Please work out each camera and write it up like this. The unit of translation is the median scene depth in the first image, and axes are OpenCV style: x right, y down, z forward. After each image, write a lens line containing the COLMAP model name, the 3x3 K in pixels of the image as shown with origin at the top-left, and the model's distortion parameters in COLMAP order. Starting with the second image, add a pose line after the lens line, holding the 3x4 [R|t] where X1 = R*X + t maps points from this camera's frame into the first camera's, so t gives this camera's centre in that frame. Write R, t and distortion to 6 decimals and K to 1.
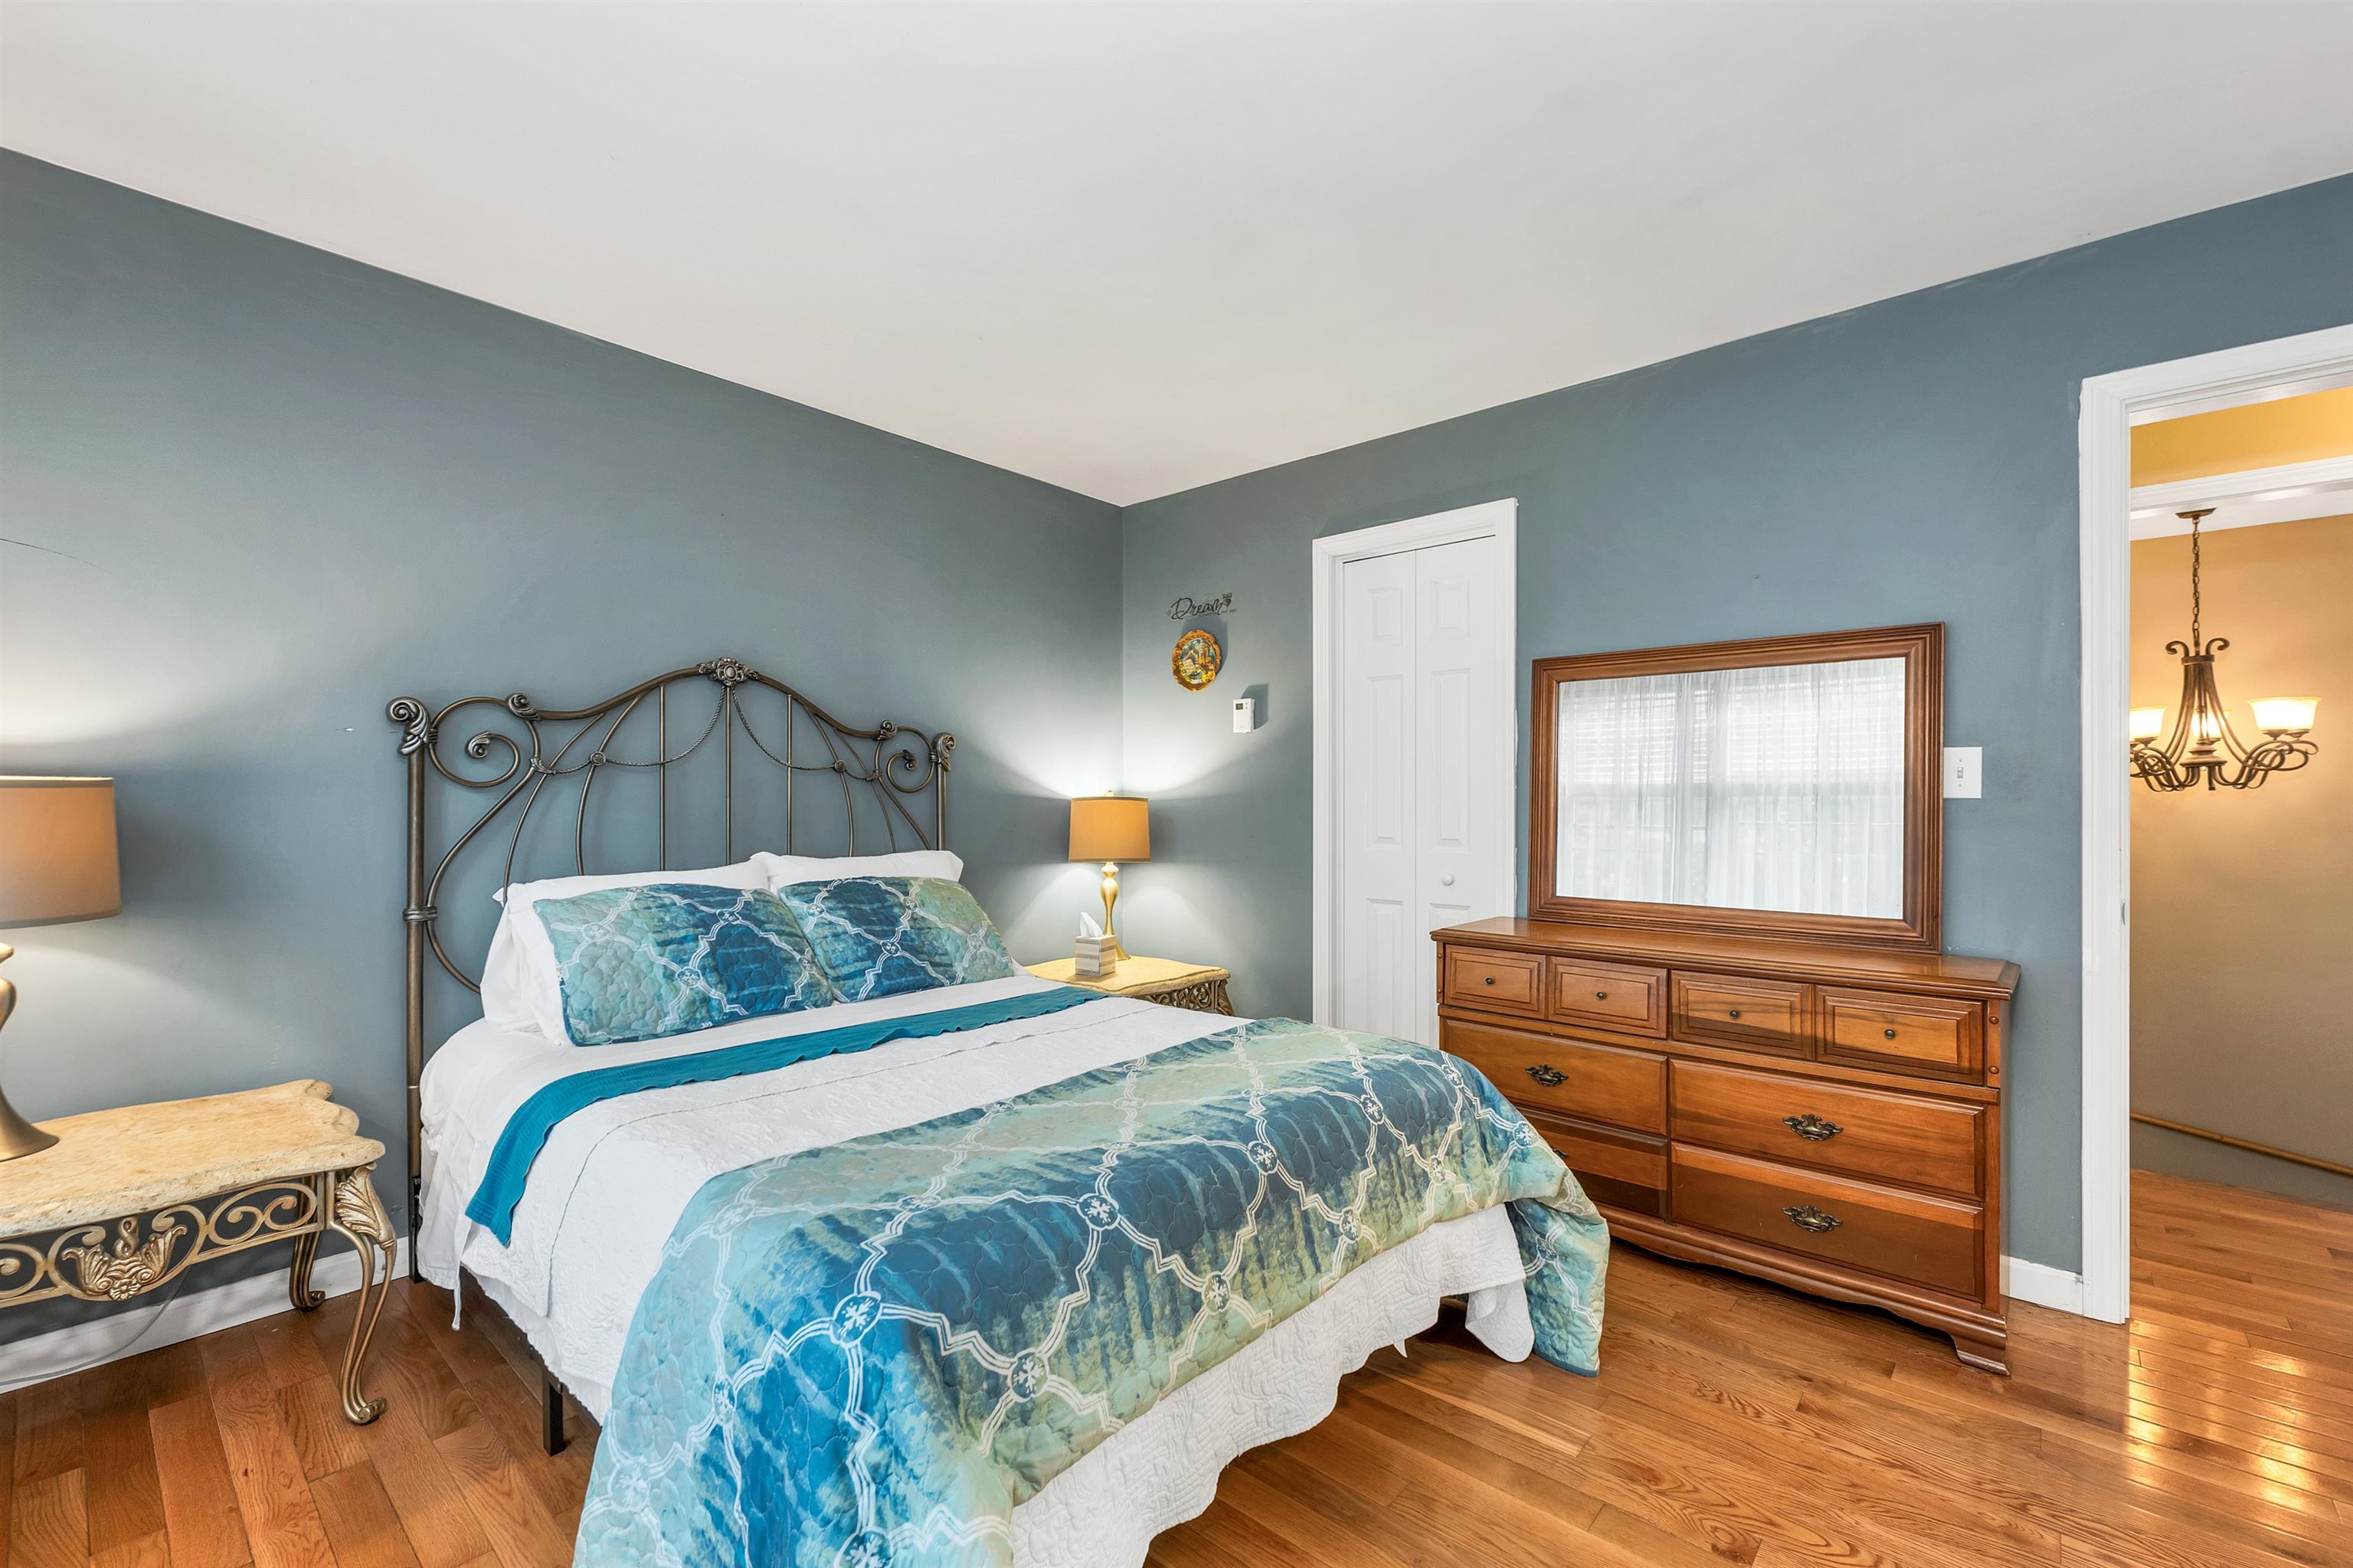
lens RADIAL K [[979.9, 0, 1175.3], [0, 979.9, 792.4], [0, 0, 1]] dist [-0.002065, 0.000659]
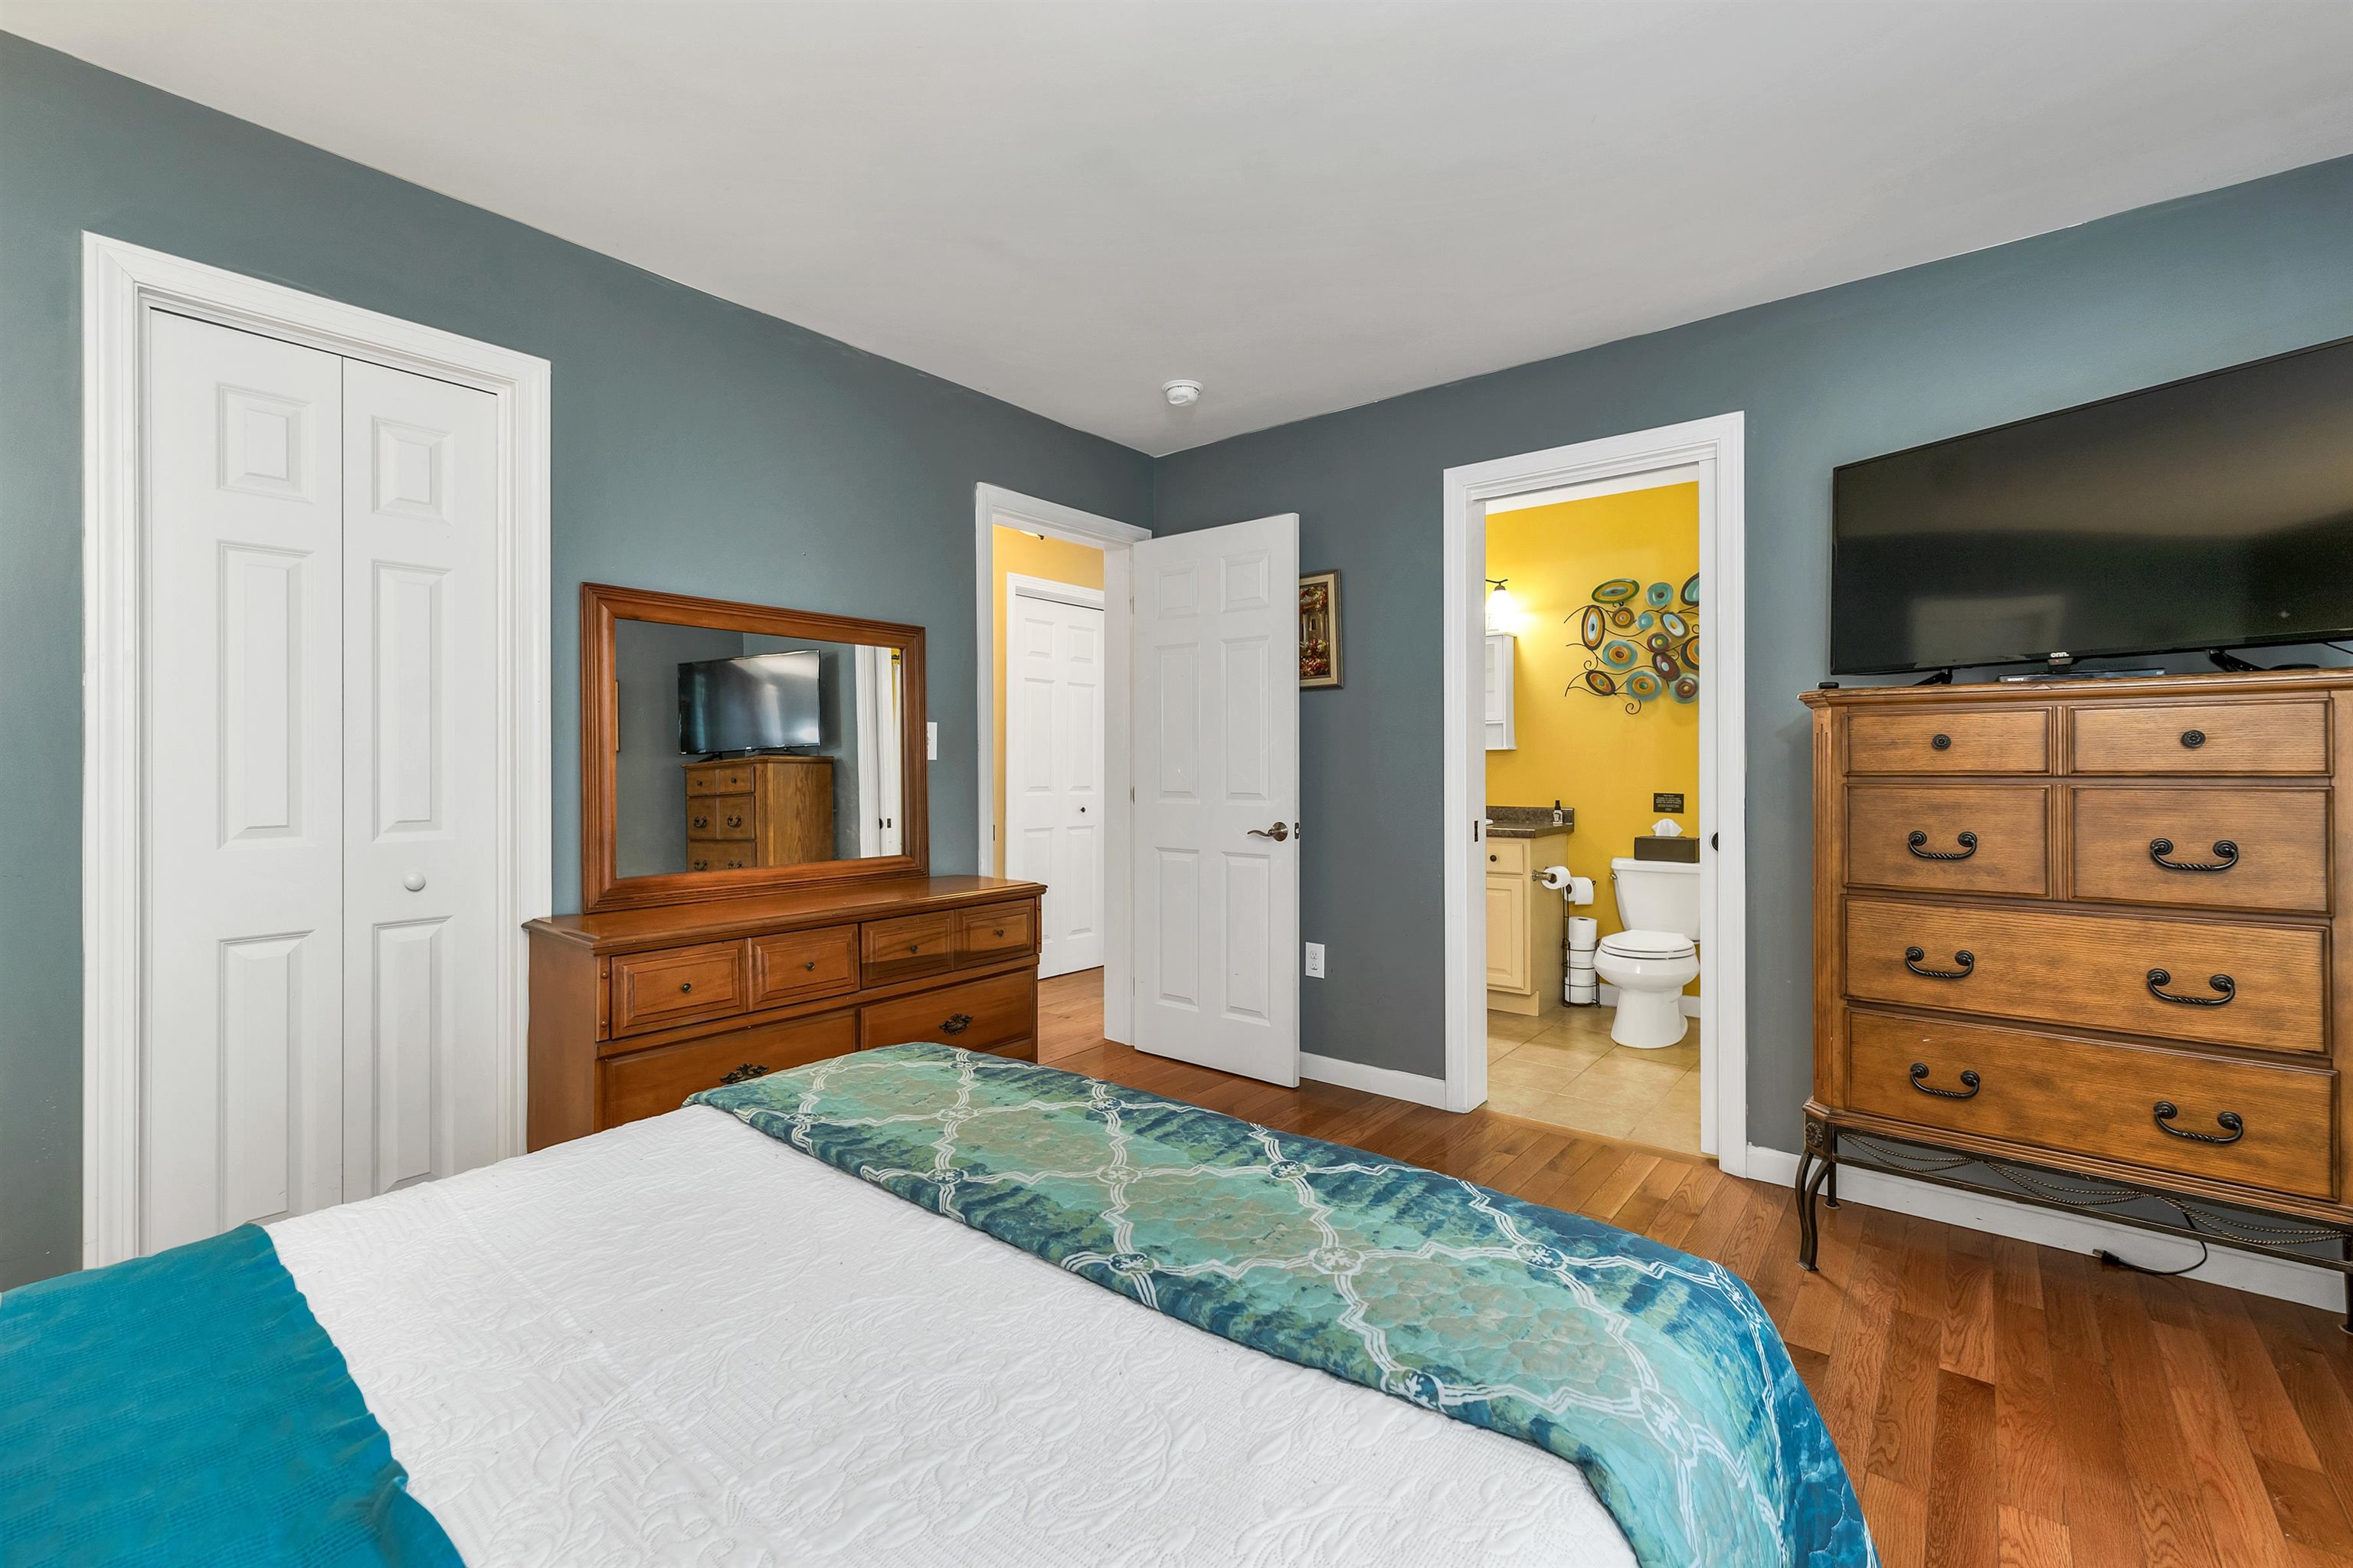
lens RADIAL K [[979.9, 0, 1189.9], [0, 979.9, 765.5], [0, 0, 1]] dist [-0.002065, 0.000659]
pose [[-0.045536, -0.004366, 0.998953, -0.606952], [-0.006081, 0.999973, 0.004093, 0.006057], [-0.998944, -0.005888, -0.045562, 0.762446]]
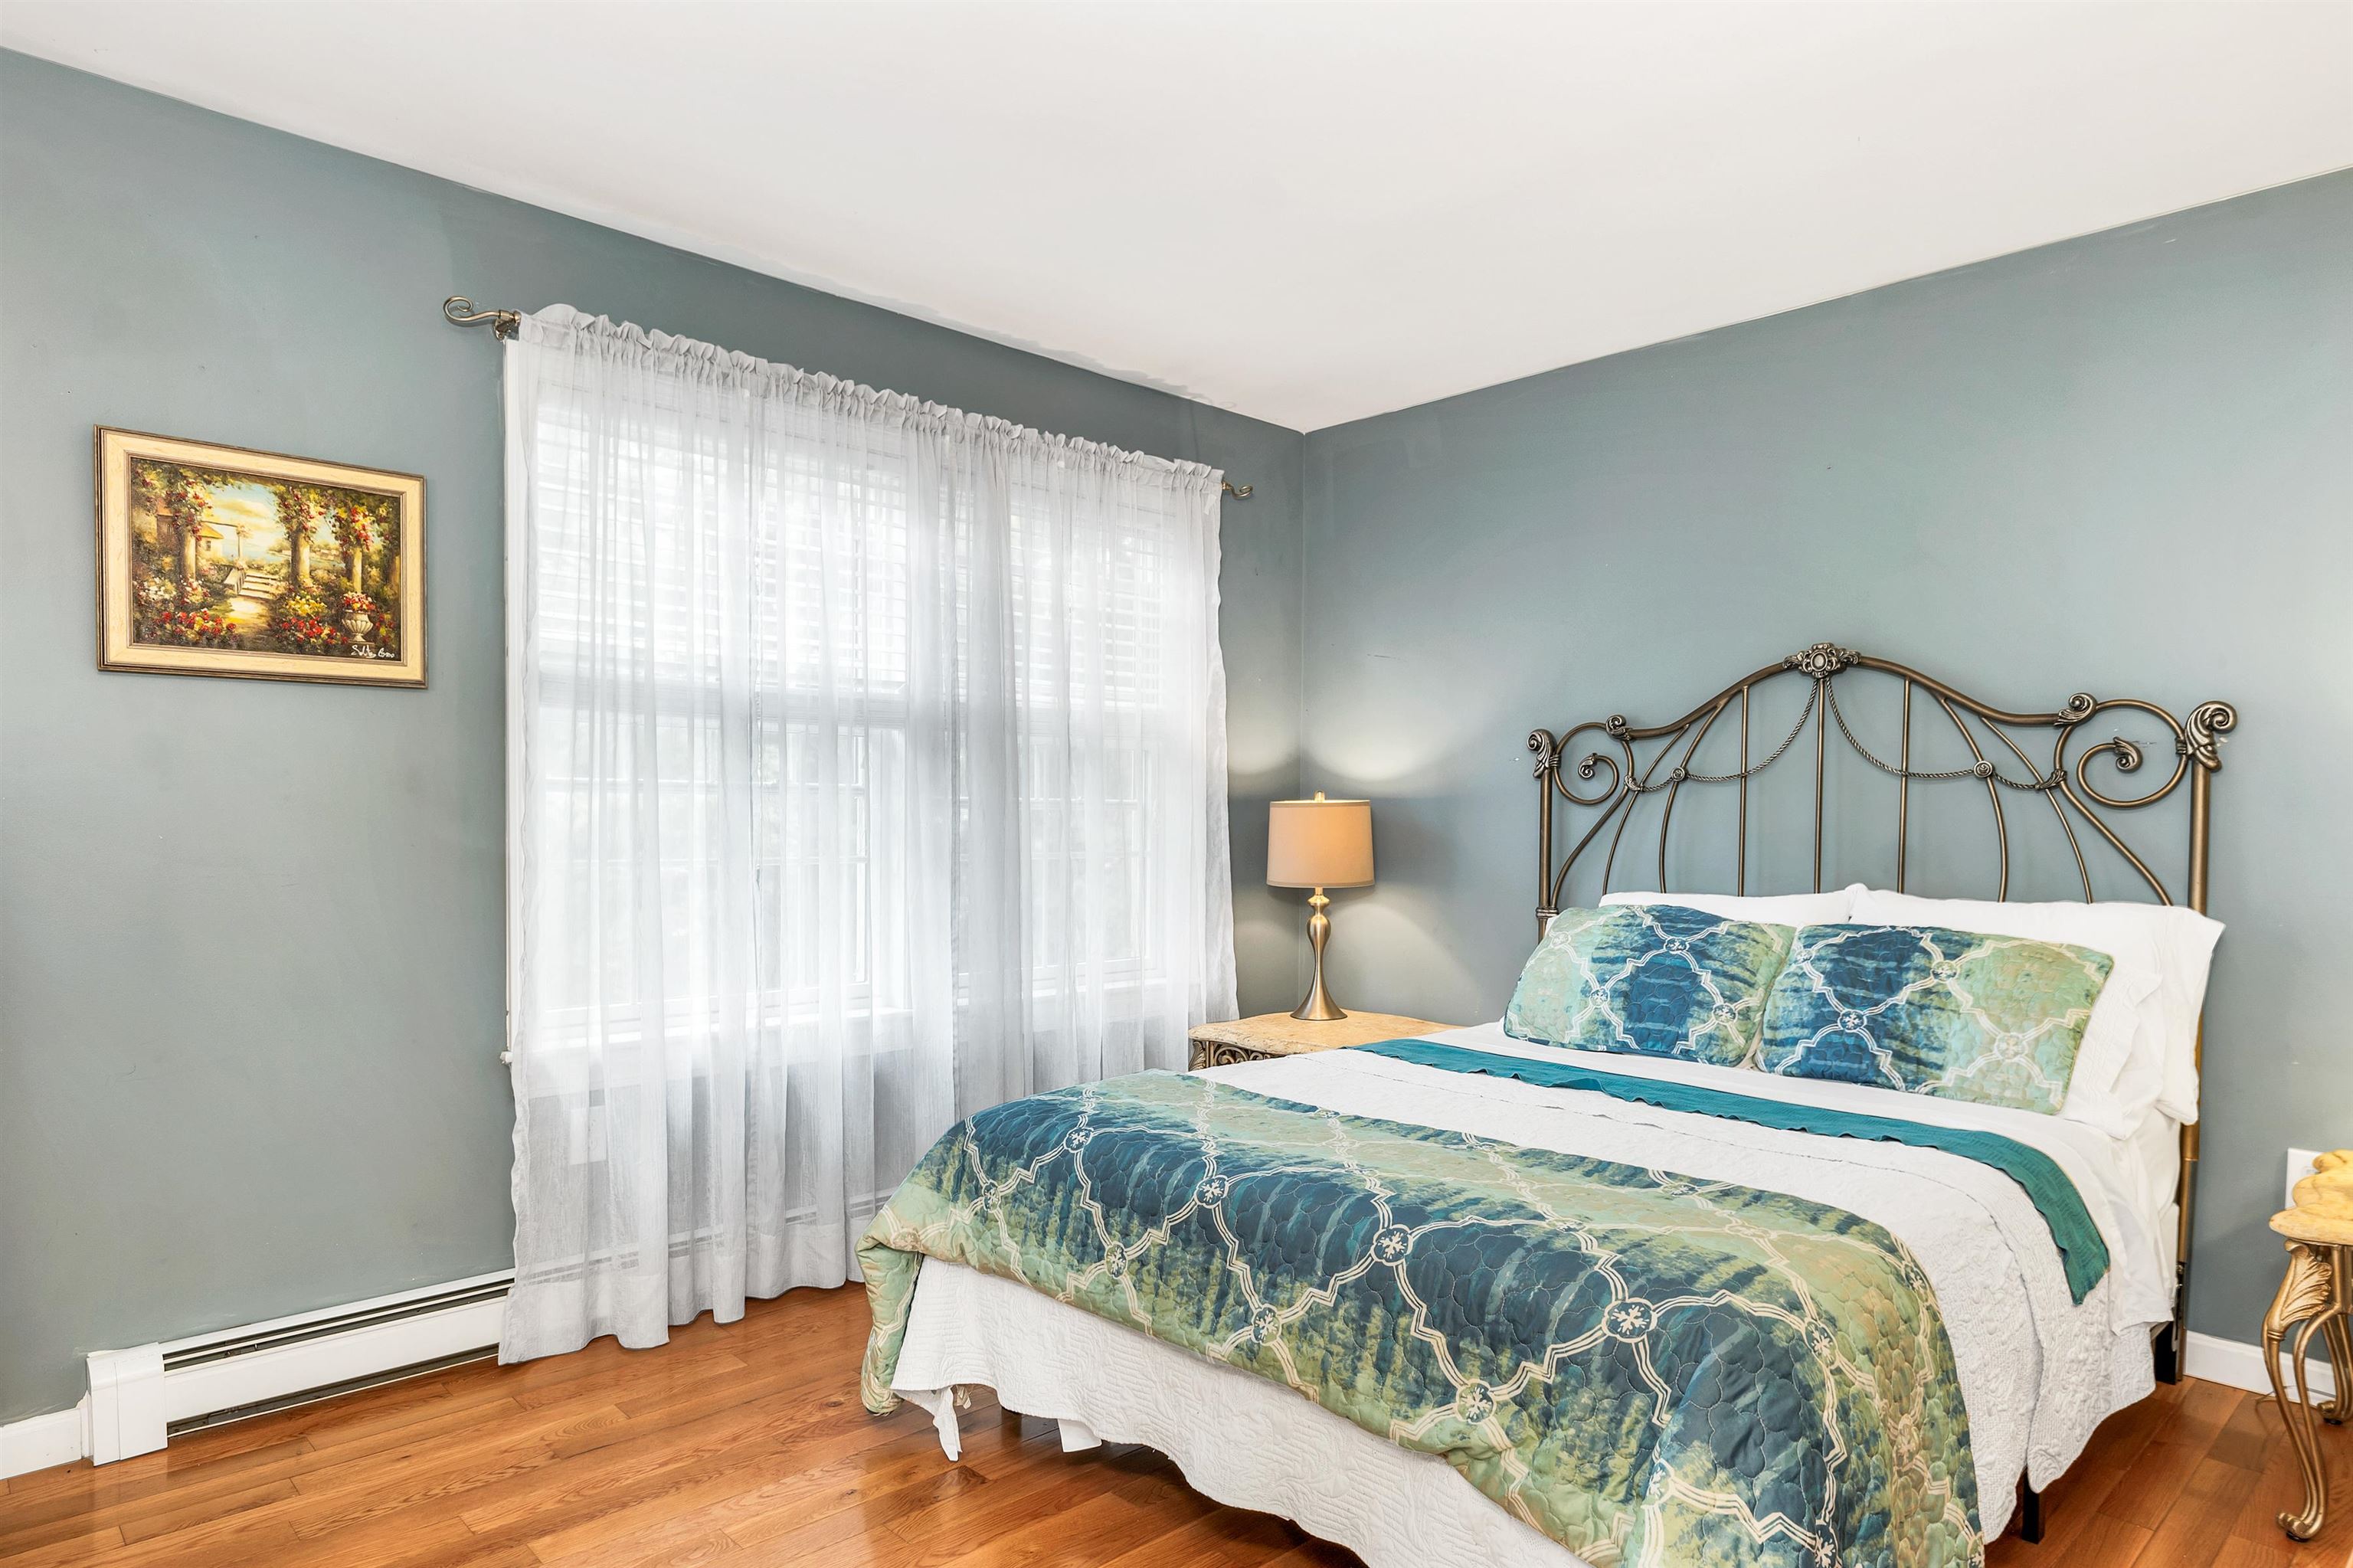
lens RADIAL K [[1405.9, 0, 1177.5], [0, 1405.9, 797.9], [0, 0, 1]] dist [-0.008878, 0.006253]
pose [[-0.083334, -0.009314, -0.996478, 1.000005], [0.001114, 0.999955, -0.009440, 0.003255], [0.996521, -0.001897, -0.083320, 0.743175]]
